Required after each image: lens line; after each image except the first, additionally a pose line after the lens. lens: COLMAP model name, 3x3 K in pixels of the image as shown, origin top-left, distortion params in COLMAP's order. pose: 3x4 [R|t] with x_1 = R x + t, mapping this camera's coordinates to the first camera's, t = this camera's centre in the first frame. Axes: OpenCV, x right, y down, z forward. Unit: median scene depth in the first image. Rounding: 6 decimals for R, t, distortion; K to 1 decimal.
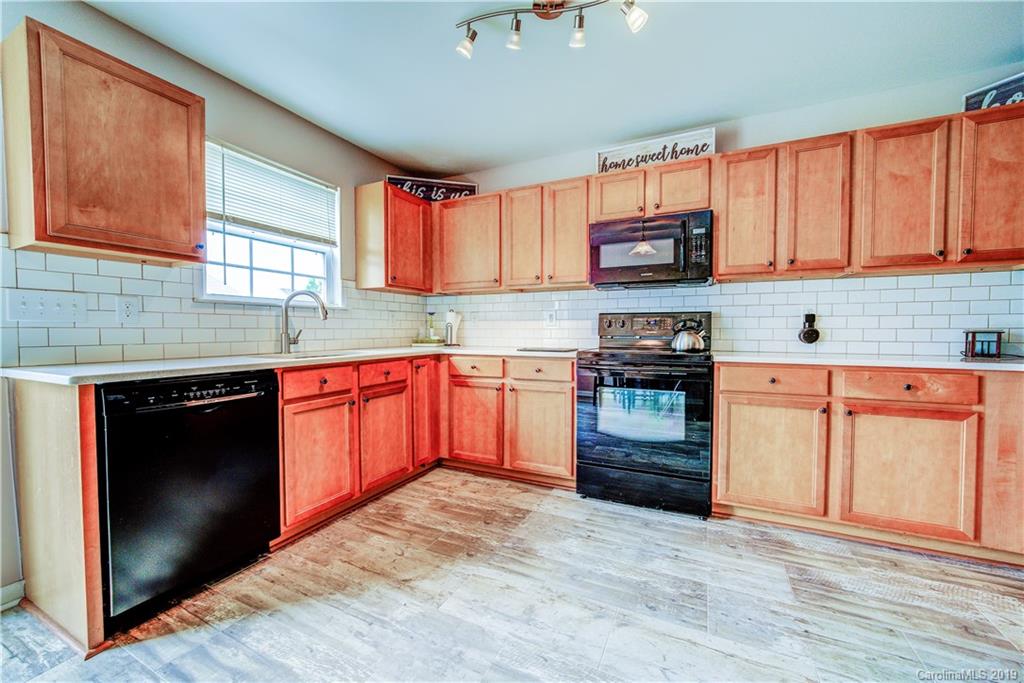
lens RADIAL K [[398.4, 0, 515.5], [0, 398.4, 342.5], [0, 0, 1]] dist [-0.003364, -0.000151]
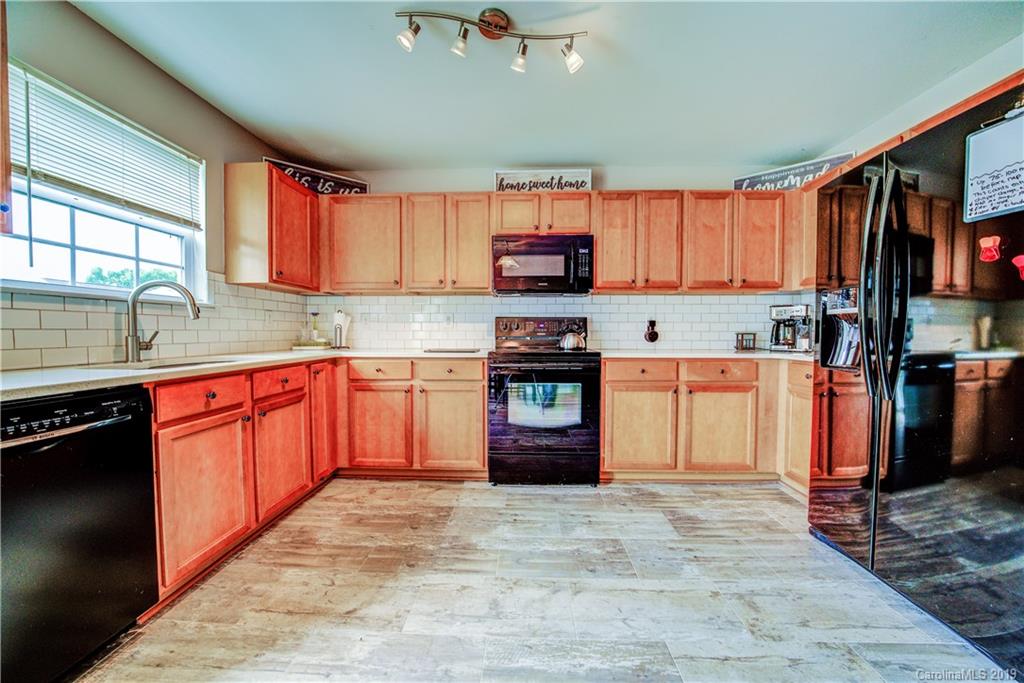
lens RADIAL K [[355.1, 0, 514.5], [0, 355.1, 342.5], [0, 0, 1]] dist [-0.023275, 0.002564]
pose [[0.916090, -0.010035, 0.400846, -0.160755], [0.010774, 0.999942, 0.000410, -0.002308], [-0.400827, 0.003943, 0.916145, 0.085775]]
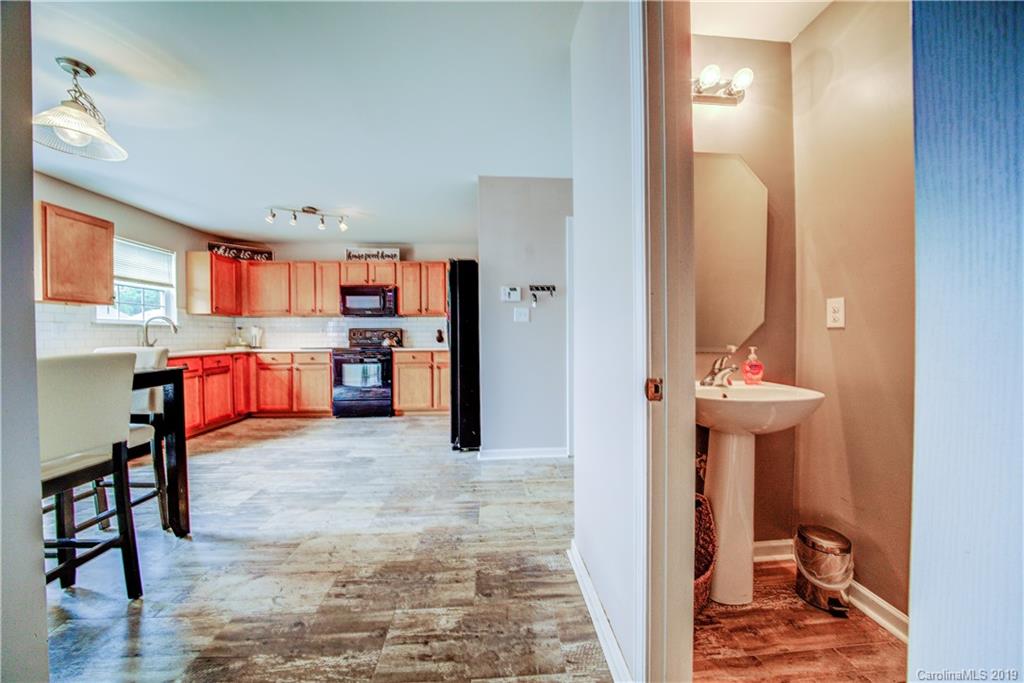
lens RADIAL K [[355.1, 0, 514.3], [0, 355.1, 342.6], [0, 0, 1]] dist [-0.023275, 0.002564]
pose [[0.869821, -0.012827, 0.493201, 0.069662], [0.019534, 0.999774, -0.008447, 0.025643], [-0.492981, 0.016982, 0.869874, -1.045009]]
